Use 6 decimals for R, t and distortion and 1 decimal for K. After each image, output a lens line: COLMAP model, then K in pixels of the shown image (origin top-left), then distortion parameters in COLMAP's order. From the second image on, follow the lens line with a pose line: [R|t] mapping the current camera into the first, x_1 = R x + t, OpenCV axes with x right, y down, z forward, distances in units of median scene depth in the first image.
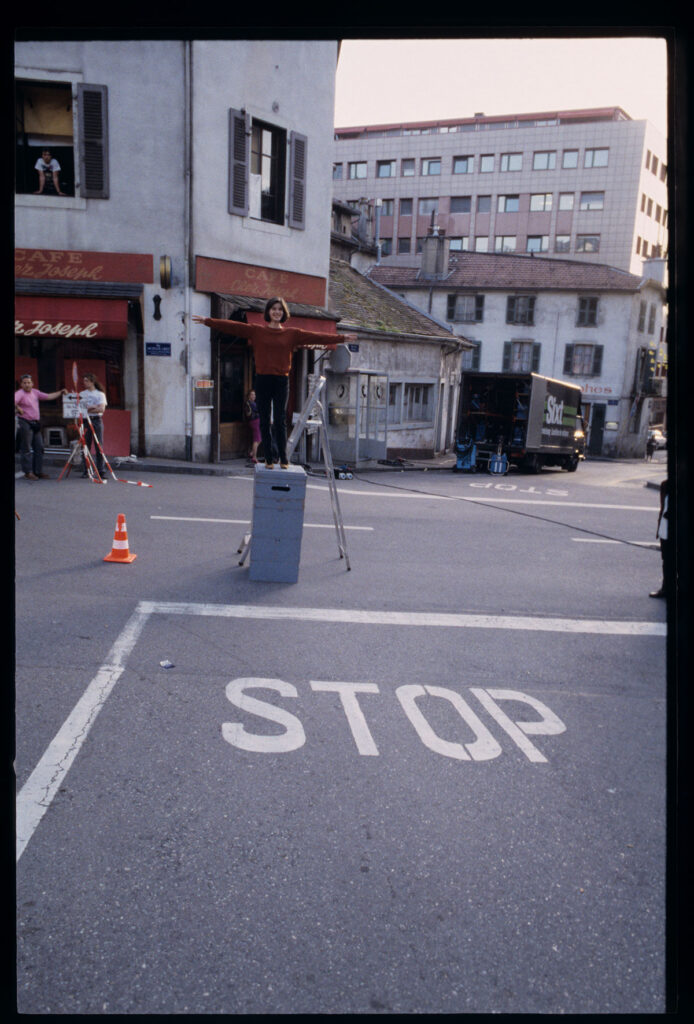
lens RADIAL K [[773.5, 0, 347.0], [0, 773.5, 512.0], [0, 0, 1]] dist [-0.041919, 0.009978]
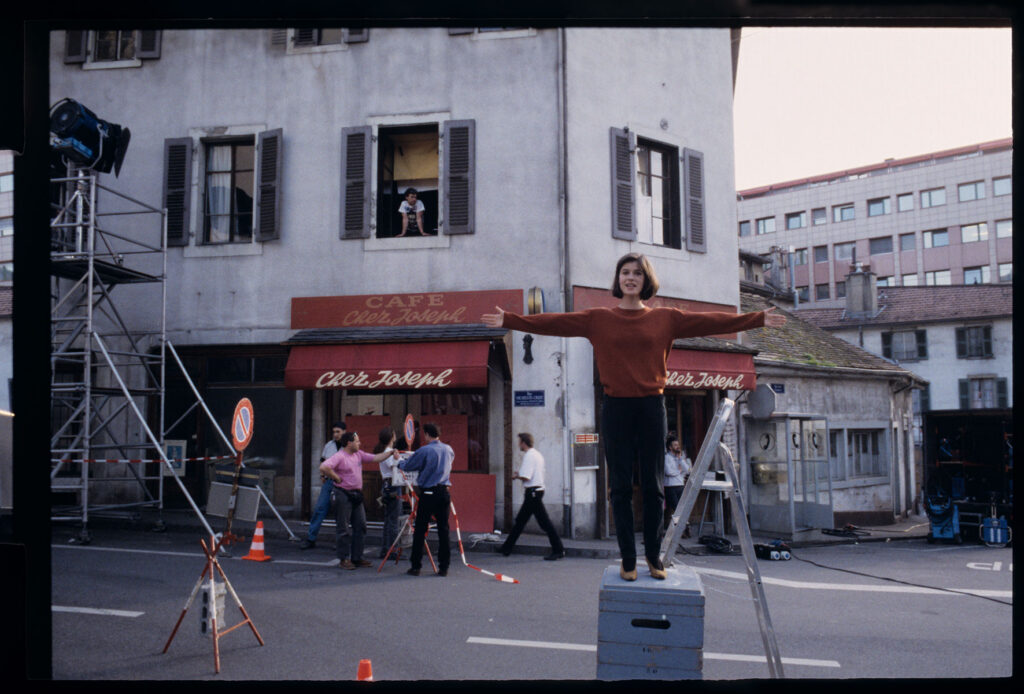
lens RADIAL K [[773.5, 0, 527.1], [0, 773.5, 368.9], [0, 0, 1]] dist [-0.041919, 0.009978]
pose [[0.952764, -0.072224, -0.295000, -0.002418], [-0.007169, 0.965695, -0.259580, -0.024502], [0.303628, 0.249434, 0.919561, 0.204906]]
